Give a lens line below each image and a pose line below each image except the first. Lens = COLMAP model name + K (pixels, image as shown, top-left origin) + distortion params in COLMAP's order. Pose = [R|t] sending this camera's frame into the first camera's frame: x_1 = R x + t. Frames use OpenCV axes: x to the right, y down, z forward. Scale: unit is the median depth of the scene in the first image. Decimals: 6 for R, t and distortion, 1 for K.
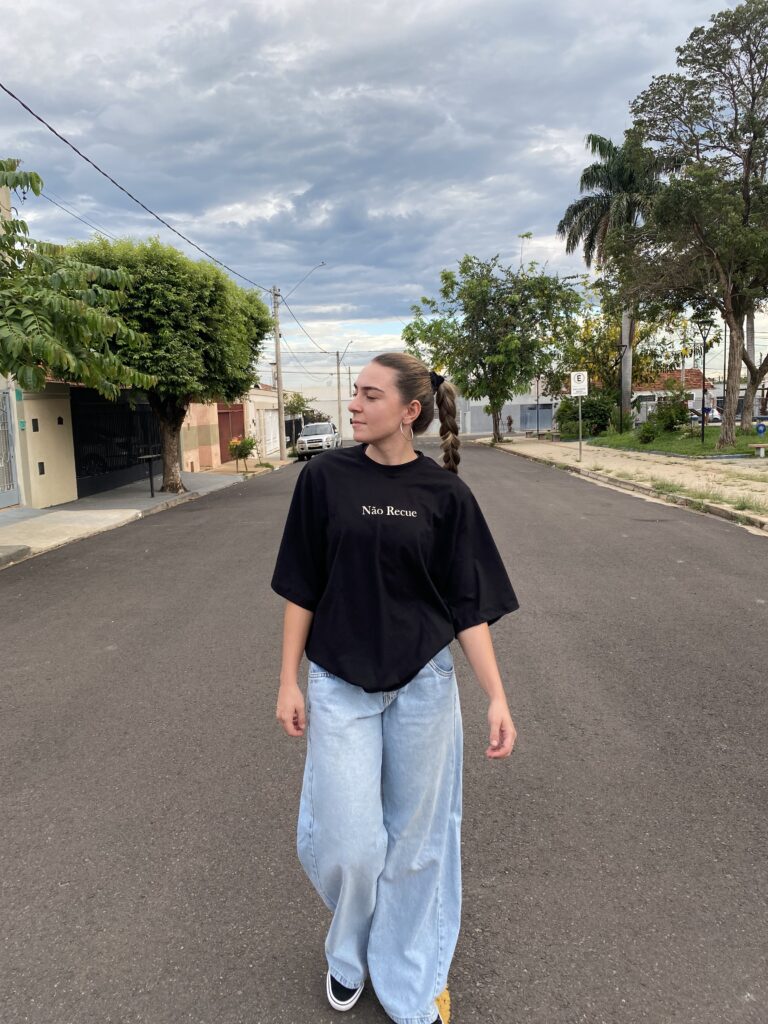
lens RADIAL K [[834.5, 0, 384.0], [0, 834.5, 512.0], [0, 0, 1]] dist [0.087785, -0.167257]
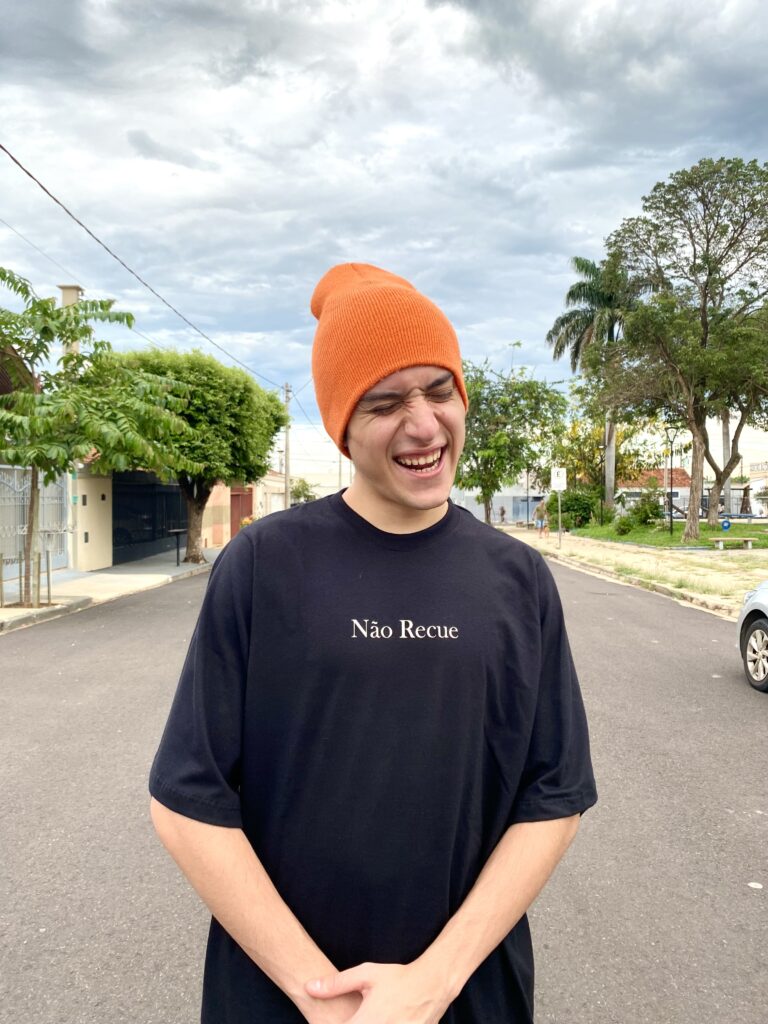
lens RADIAL K [[865.0, 0, 384.0], [0, 865.0, 512.0], [0, 0, 1]] dist [0.139059, -0.187244]
pose [[0.999522, 0.030703, 0.003623, -0.001835], [-0.030150, 0.993966, -0.105468, 0.019092], [-0.006839, 0.105308, 0.994416, -0.138616]]
